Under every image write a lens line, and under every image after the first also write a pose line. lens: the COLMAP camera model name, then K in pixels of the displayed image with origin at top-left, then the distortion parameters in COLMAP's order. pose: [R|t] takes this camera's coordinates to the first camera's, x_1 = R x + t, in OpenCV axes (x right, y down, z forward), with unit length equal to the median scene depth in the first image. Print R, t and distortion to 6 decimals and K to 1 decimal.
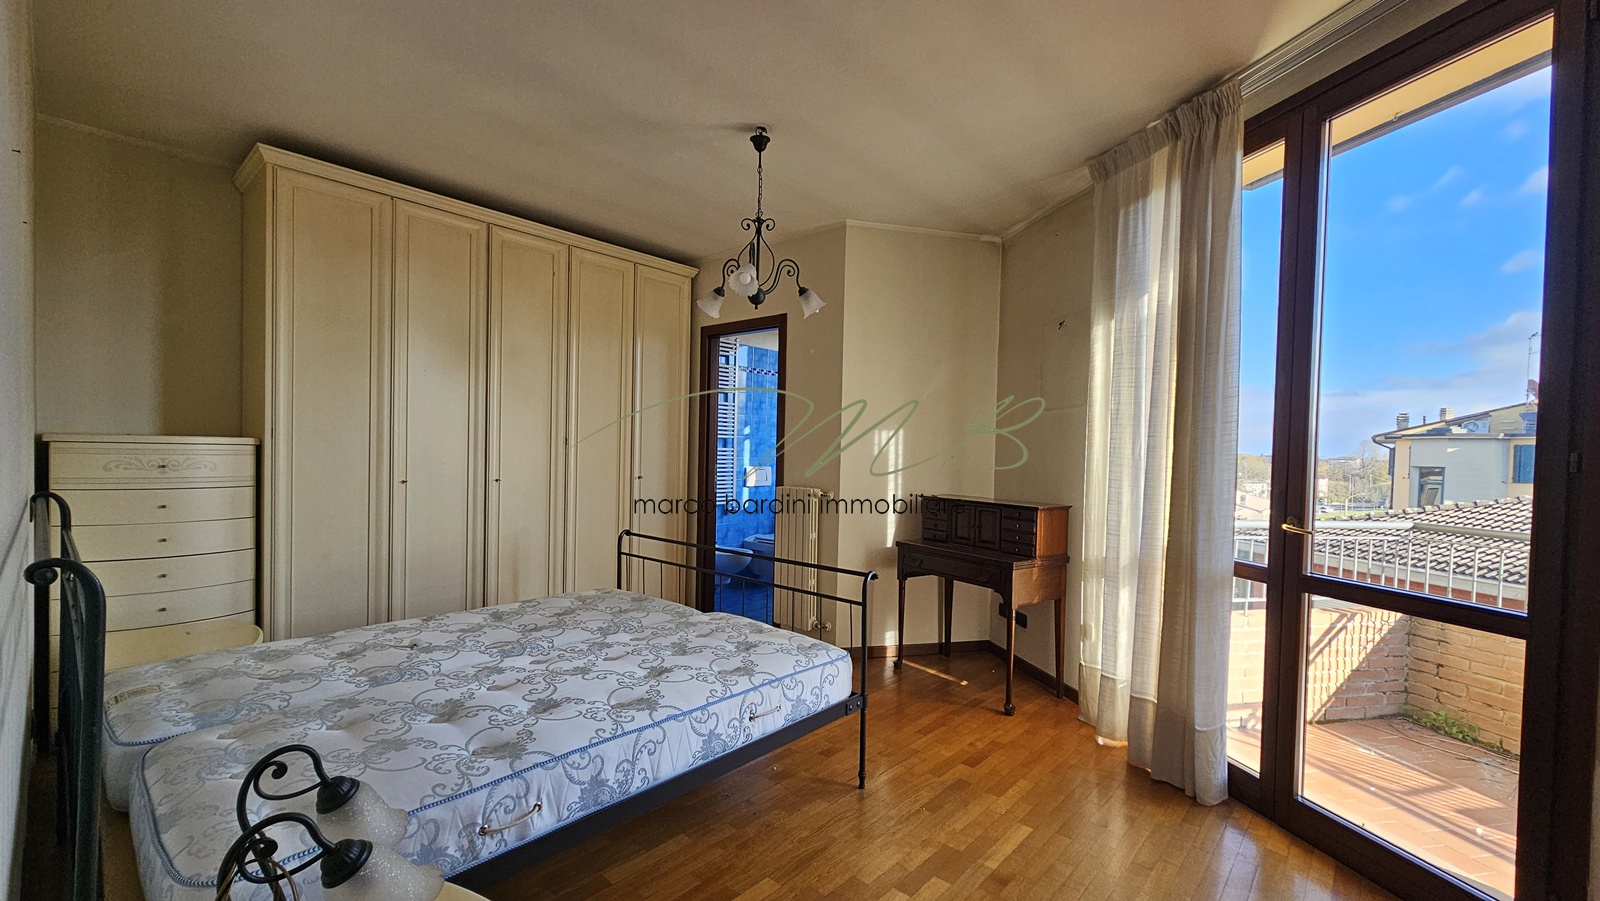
lens RADIAL K [[650.2, 0, 803.4], [0, 650.2, 465.3], [0, 0, 1]] dist [-0.000199, 0.000316]
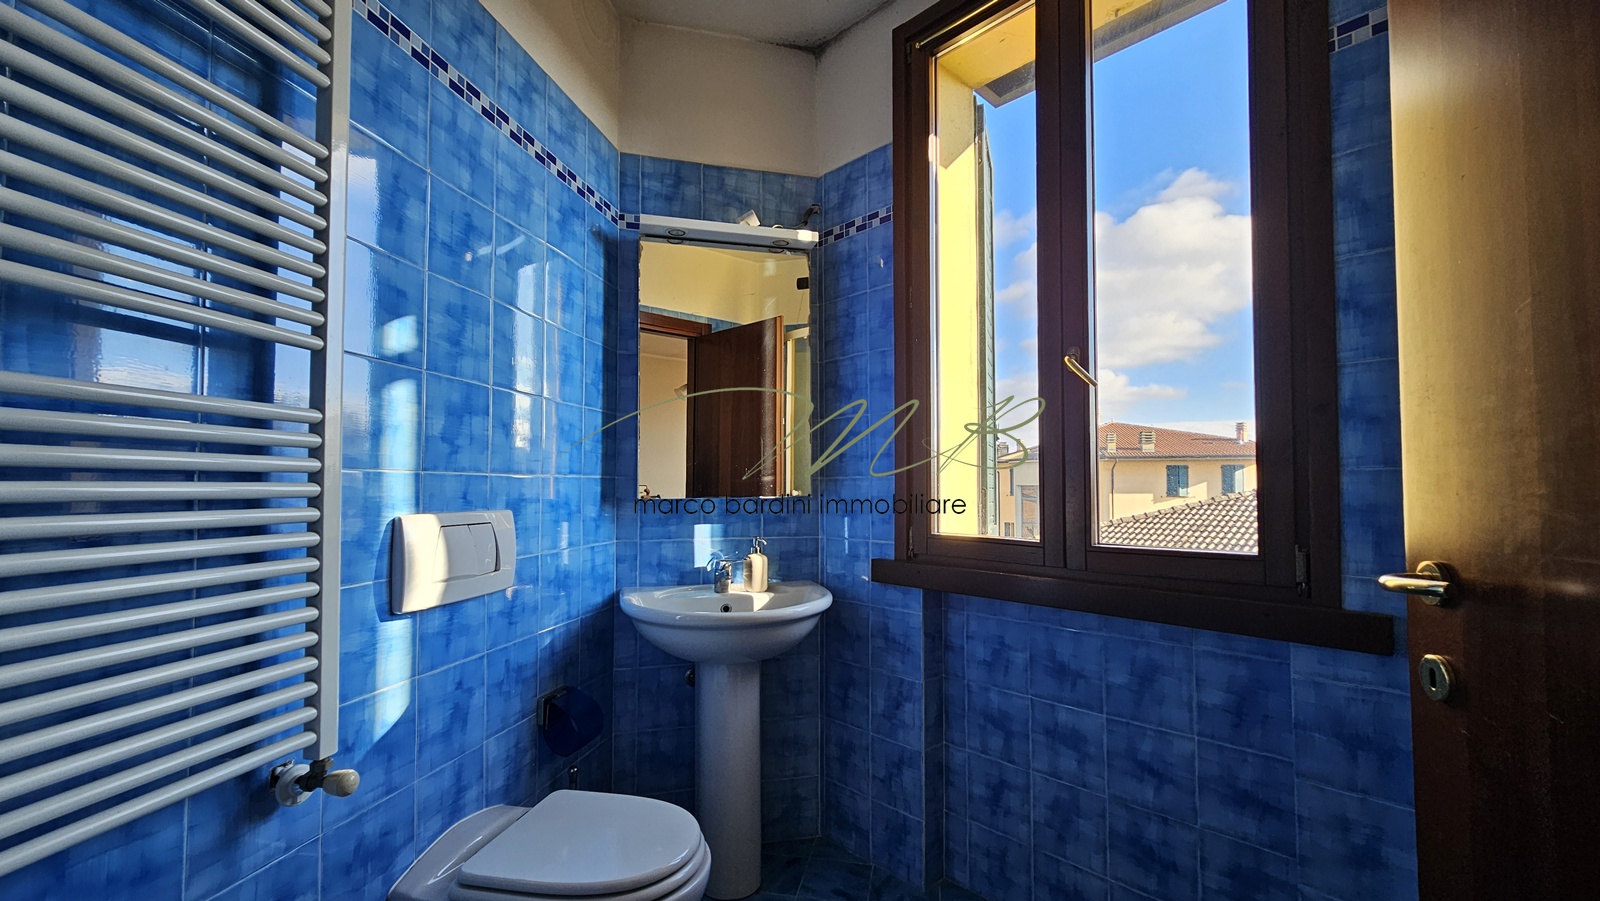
lens RADIAL K [[675.1, 0, 802.0], [0, 675.1, 467.8], [0, 0, 1]] dist [0.002995, 0.000367]
pose [[0.869085, -0.012388, 0.494508, -0.084808], [0.035123, 0.998709, -0.036710, -0.000253], [-0.493415, 0.049273, 0.868398, 0.775588]]
